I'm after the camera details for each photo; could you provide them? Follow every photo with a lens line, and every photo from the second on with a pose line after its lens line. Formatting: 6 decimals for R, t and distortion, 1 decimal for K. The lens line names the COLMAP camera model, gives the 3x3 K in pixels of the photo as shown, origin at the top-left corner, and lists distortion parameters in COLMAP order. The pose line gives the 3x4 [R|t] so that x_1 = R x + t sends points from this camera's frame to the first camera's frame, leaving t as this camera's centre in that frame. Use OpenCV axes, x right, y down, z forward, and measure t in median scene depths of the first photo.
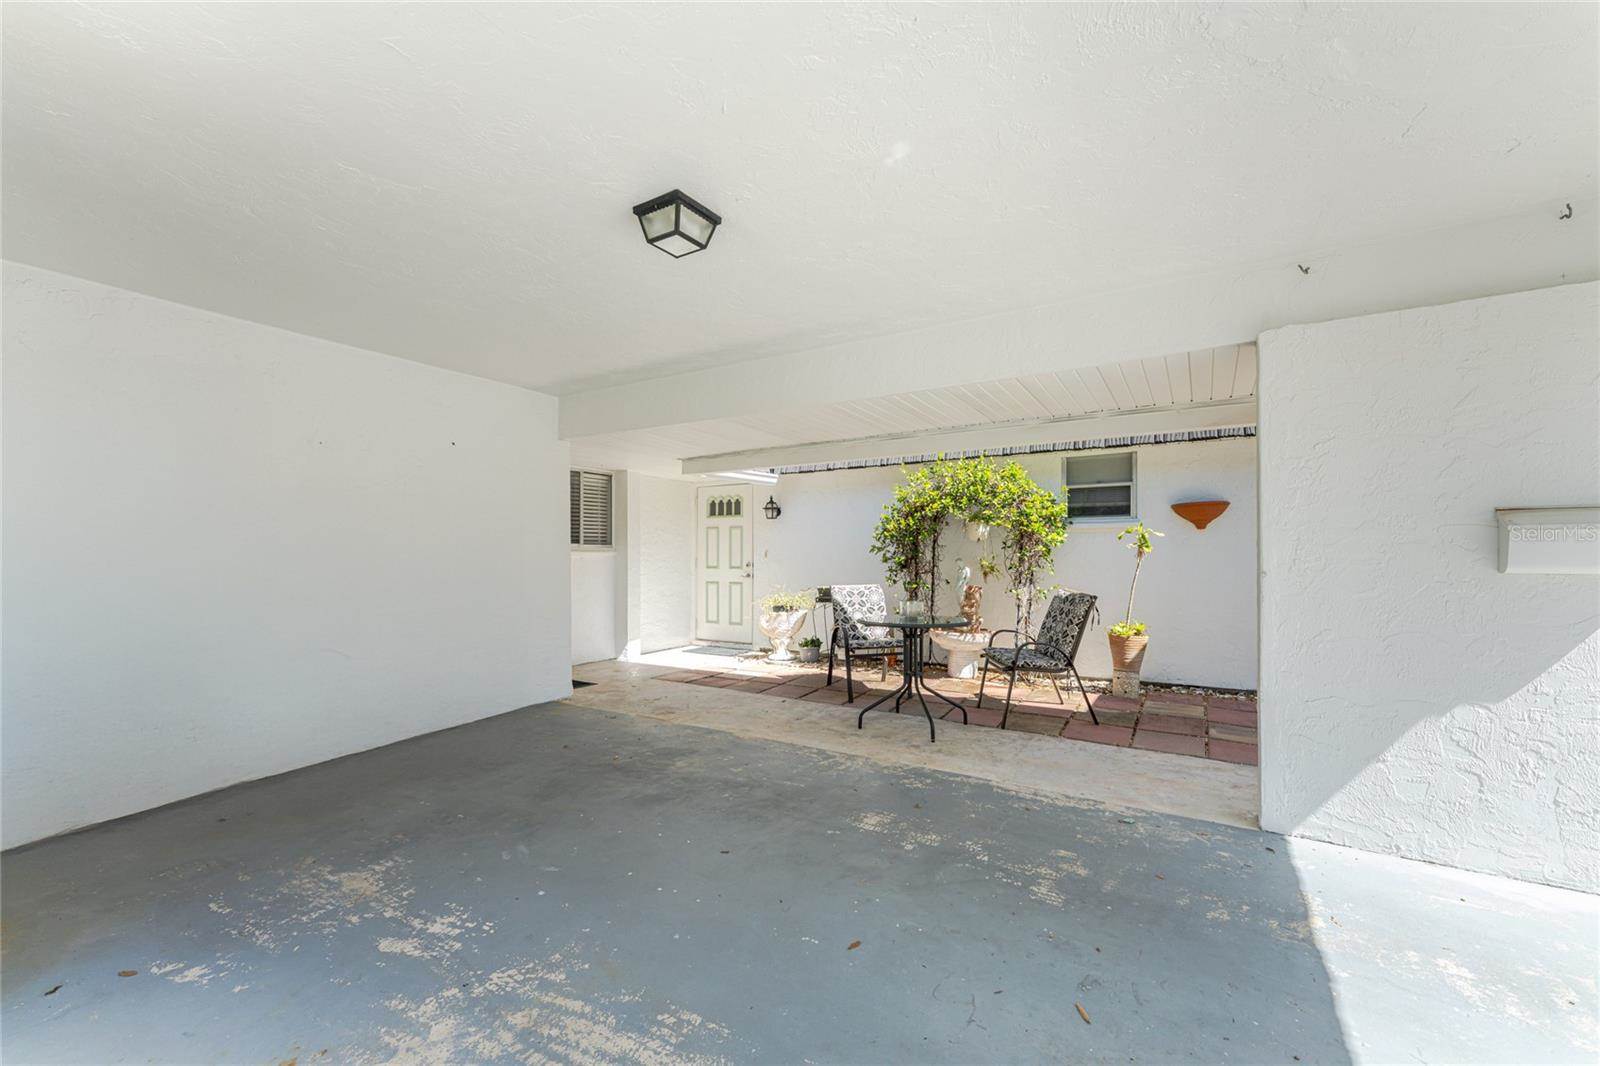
lens RADIAL K [[655.4, 0, 799.0], [0, 655.4, 547.5], [0, 0, 1]] dist [-0.000322, -0.000359]
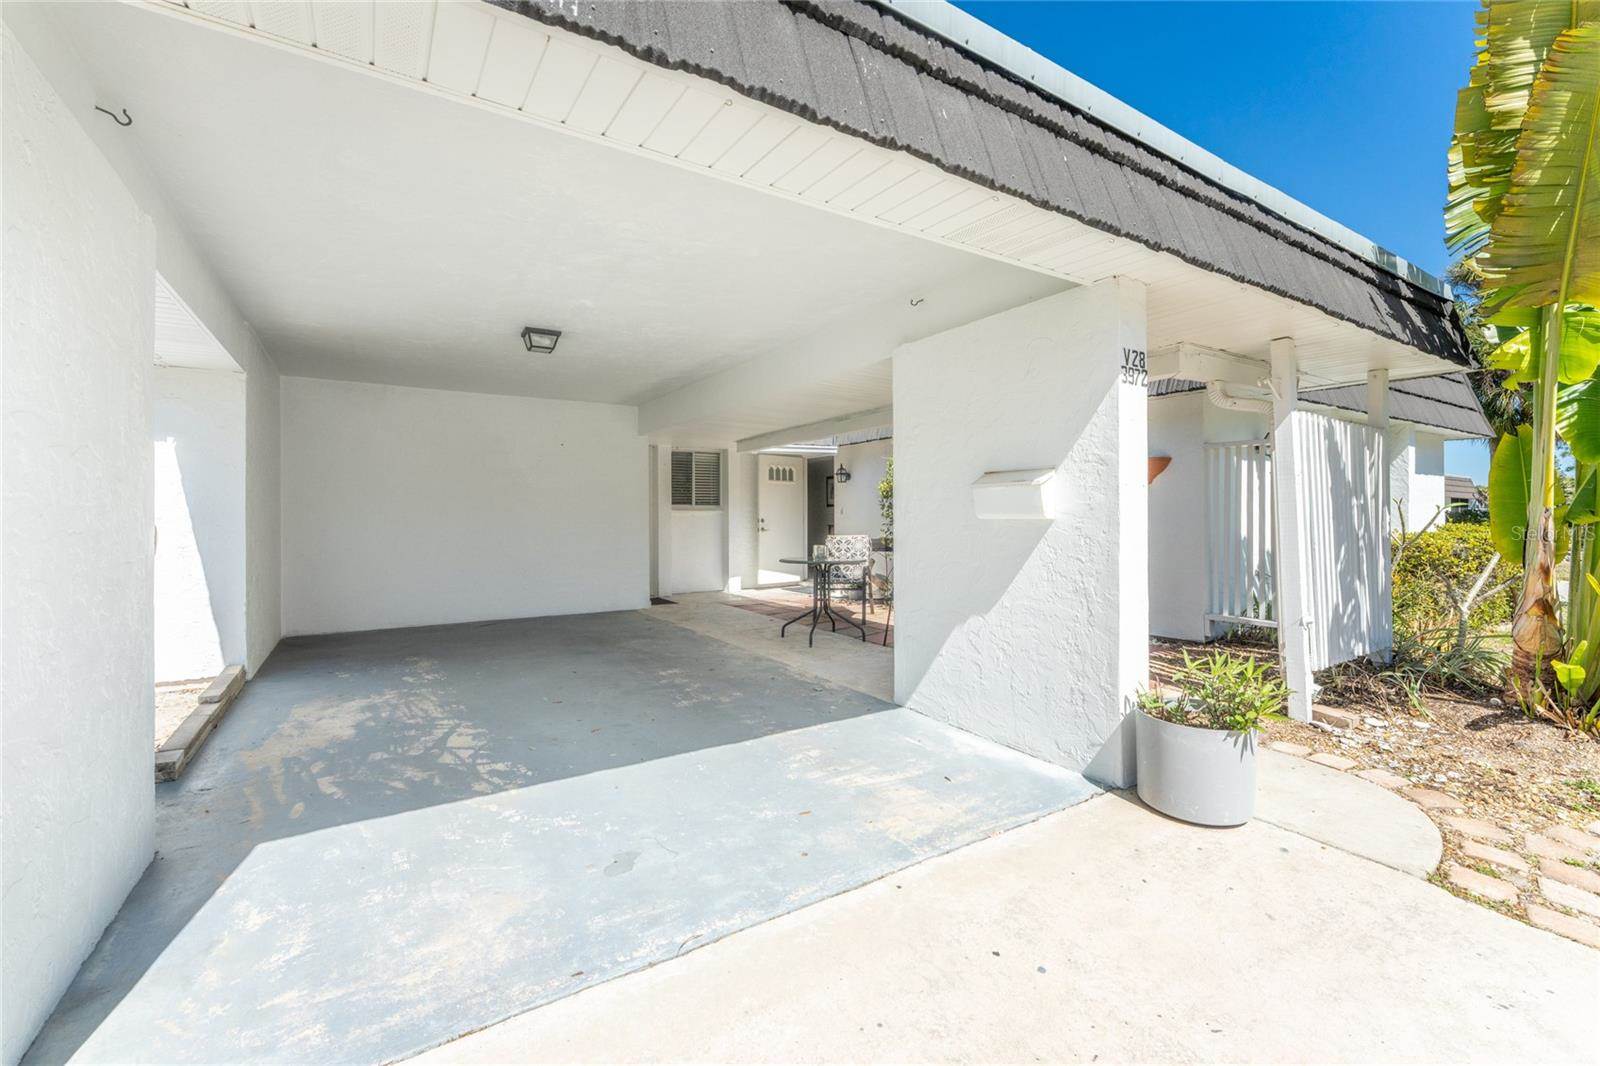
lens RADIAL K [[660.7, 0, 808.6], [0, 660.7, 508.2], [0, 0, 1]] dist [-0.000505, -0.000017]
pose [[0.905182, -0.010604, -0.424893, 0.622253], [0.011498, 0.999934, -0.000459, 0.005852], [0.424869, -0.004470, 0.905244, -0.195174]]
